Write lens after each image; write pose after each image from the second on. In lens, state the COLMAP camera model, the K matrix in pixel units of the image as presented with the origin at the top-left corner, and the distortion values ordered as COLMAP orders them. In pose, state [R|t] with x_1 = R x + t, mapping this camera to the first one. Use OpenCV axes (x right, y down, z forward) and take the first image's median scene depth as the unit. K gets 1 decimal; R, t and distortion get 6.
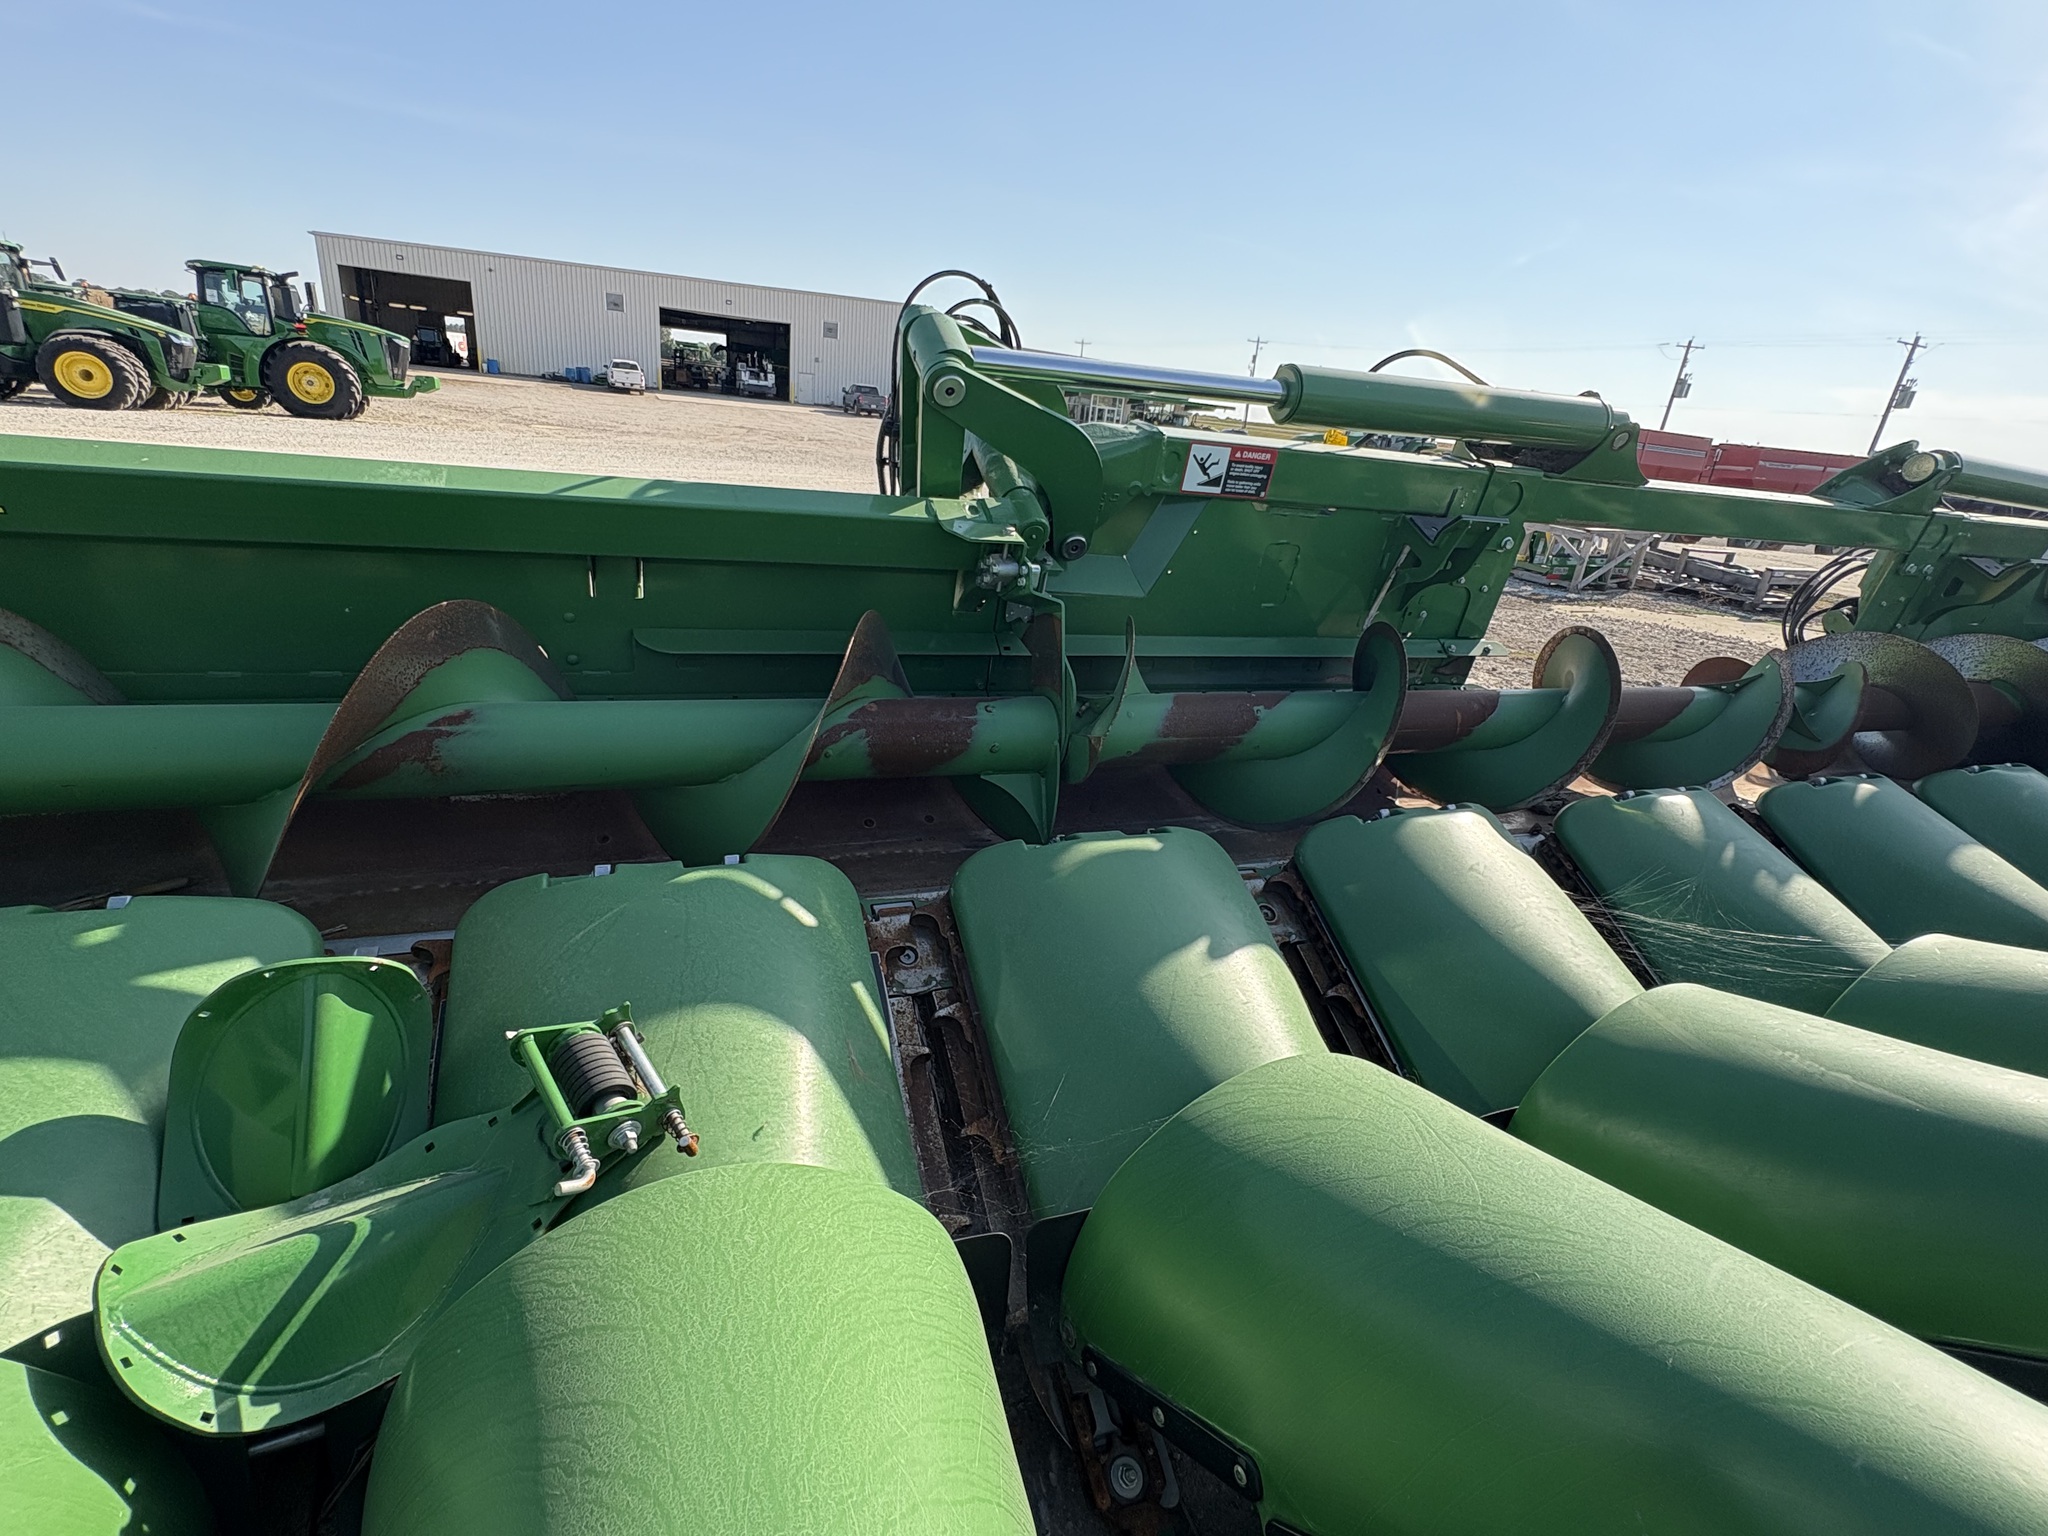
lens RADIAL K [[931.4, 0, 1022.3], [0, 931.4, 770.9], [0, 0, 1]] dist [0.001758, -0.000495]
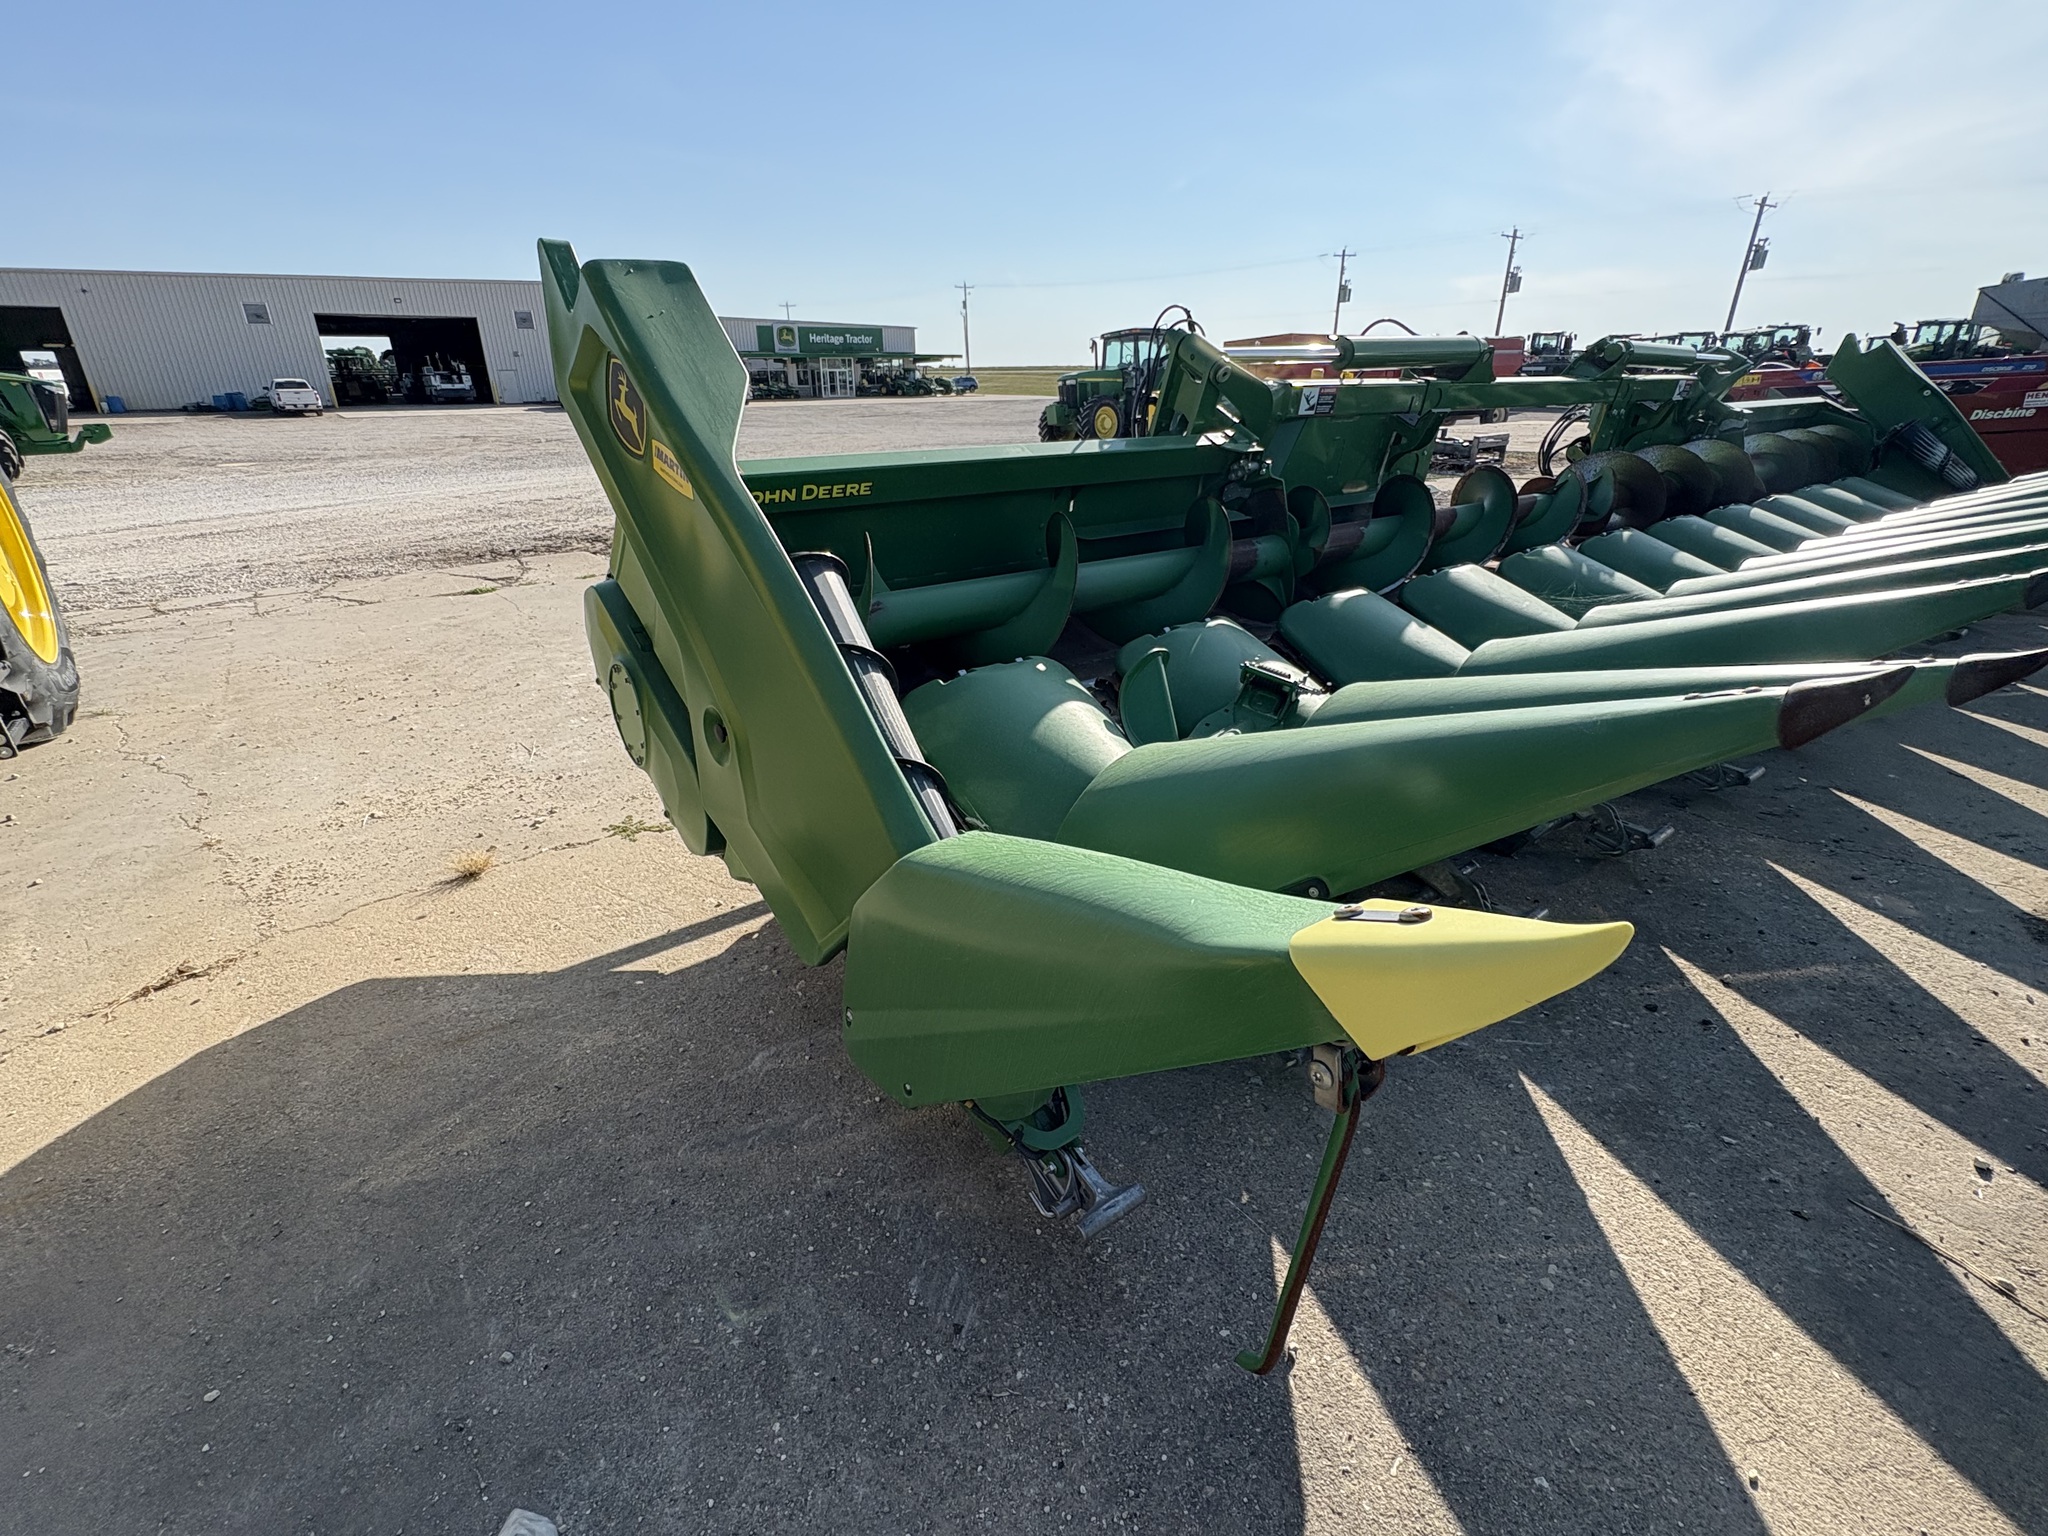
lens RADIAL K [[931.4, 0, 1012.5], [0, 931.4, 776.6], [0, 0, 1]] dist [0.001758, -0.000495]
pose [[0.955792, -0.207035, 0.208800, -0.756856], [0.197206, 0.978064, 0.067081, 0.129744], [-0.218108, -0.022939, 0.975655, -0.554371]]
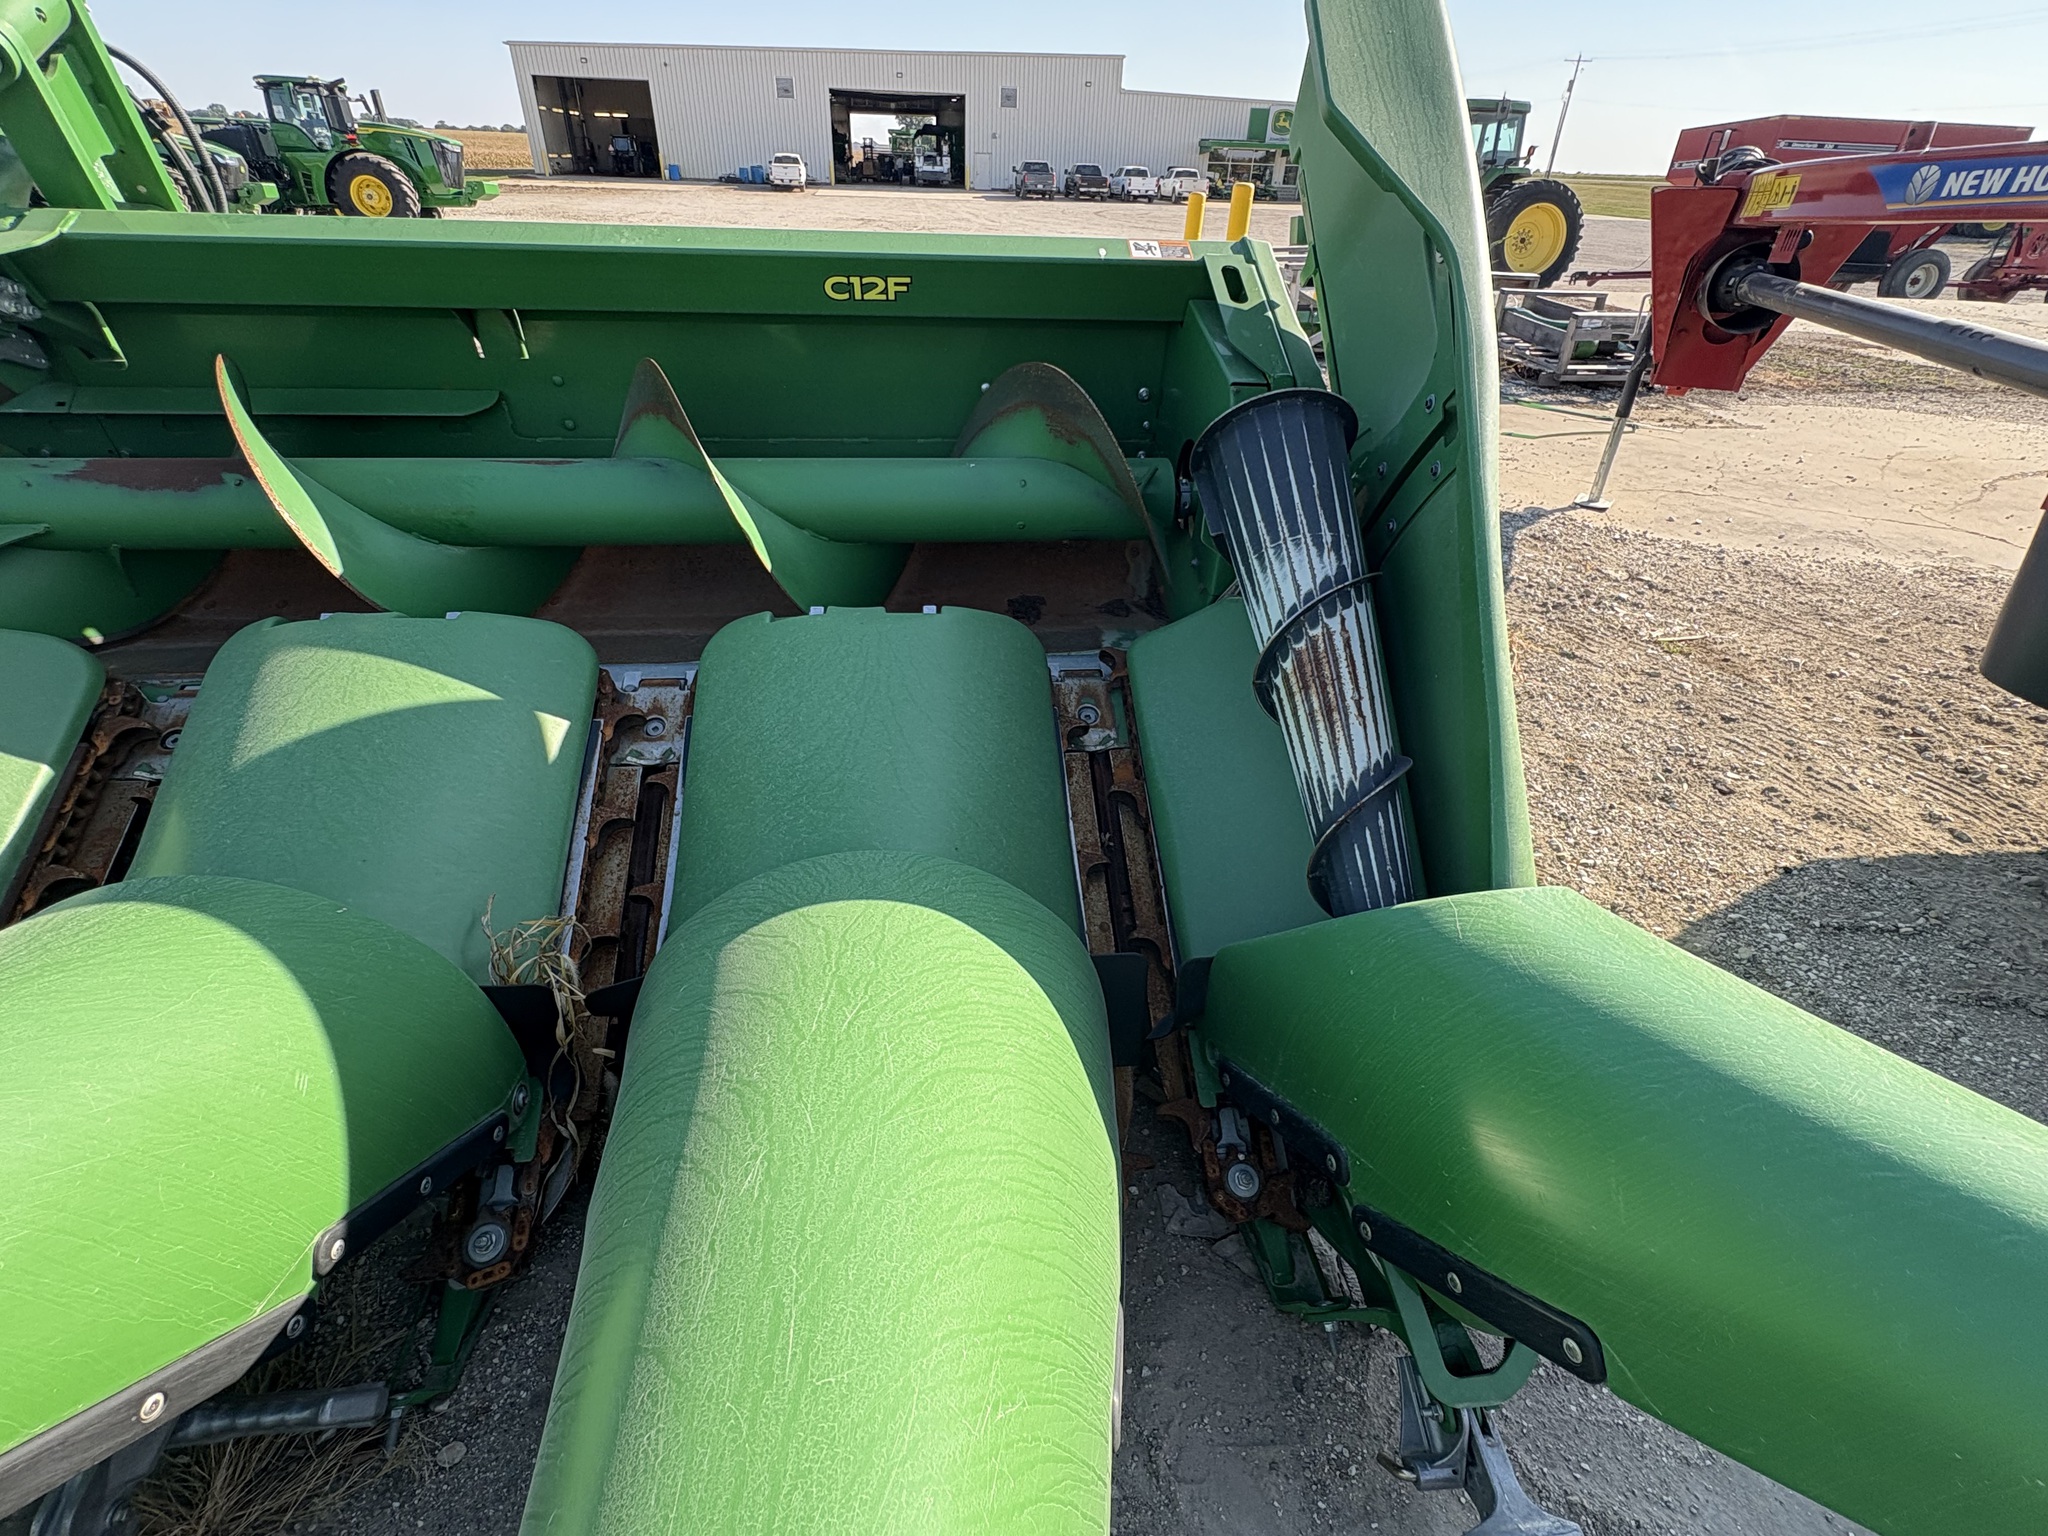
lens RADIAL K [[931.4, 0, 1013.8], [0, 931.4, 771.1], [0, 0, 1]] dist [0.001758, -0.000495]
pose [[0.971439, 0.063473, -0.228644, 1.261896], [-0.019808, 0.981888, 0.188422, -0.004649], [0.236463, -0.178511, 0.955102, 0.434104]]
